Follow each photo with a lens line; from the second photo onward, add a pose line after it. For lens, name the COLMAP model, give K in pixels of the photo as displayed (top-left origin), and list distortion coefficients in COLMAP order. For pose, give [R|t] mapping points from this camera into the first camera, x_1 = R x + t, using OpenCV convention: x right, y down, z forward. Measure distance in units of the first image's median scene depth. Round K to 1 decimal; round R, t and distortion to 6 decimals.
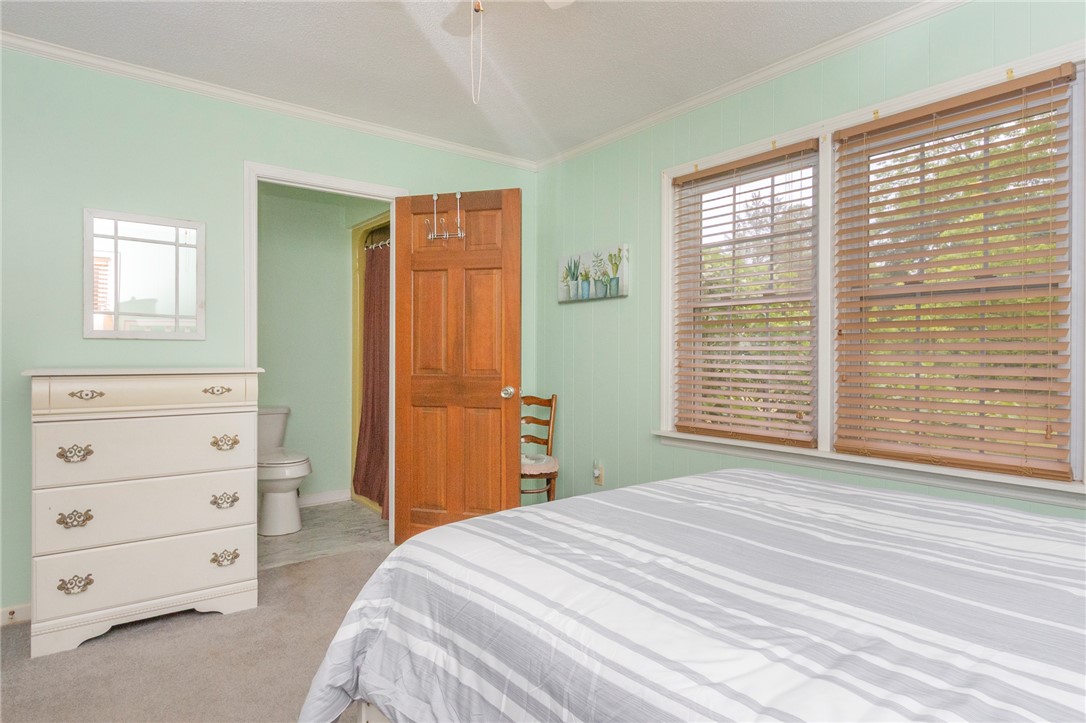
lens RADIAL K [[596.0, 0, 544.1], [0, 596.0, 356.1], [0, 0, 1]] dist [0.005725, 0.000168]
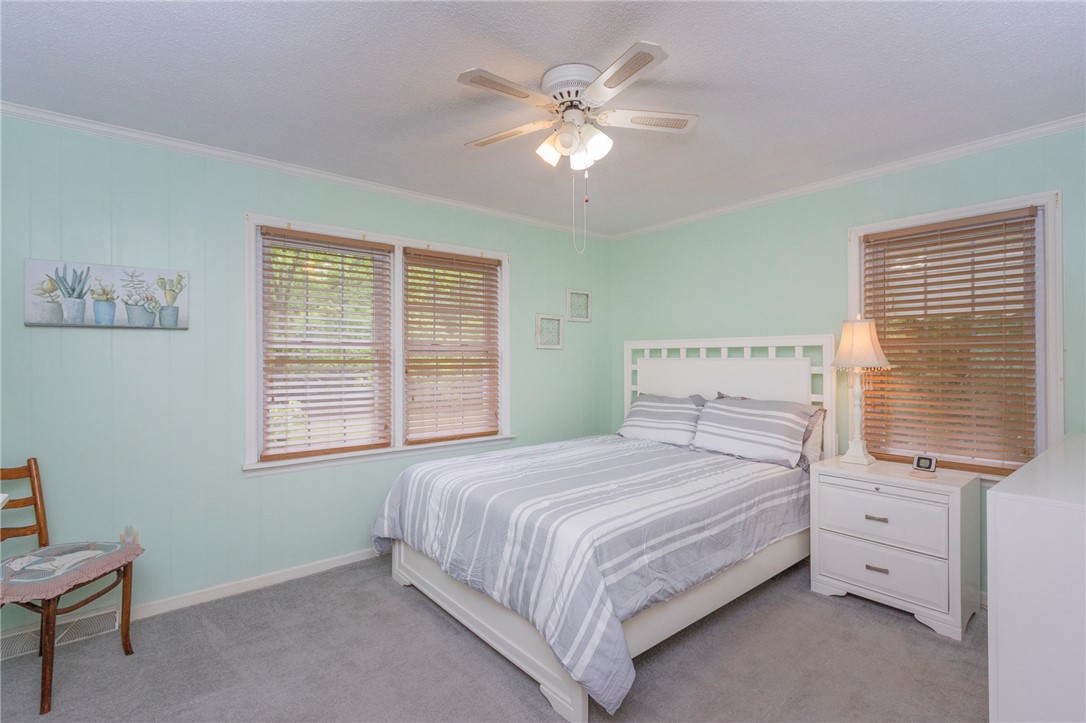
lens RADIAL K [[495.1, 0, 542.7], [0, 495.1, 359.5], [0, 0, 1]] dist [0.002364, -0.001030]
pose [[0.001094, -0.002634, 0.999996, -0.657806], [0.004569, 0.999986, 0.002629, -0.057317], [-0.999989, 0.004566, 0.001106, 0.489262]]
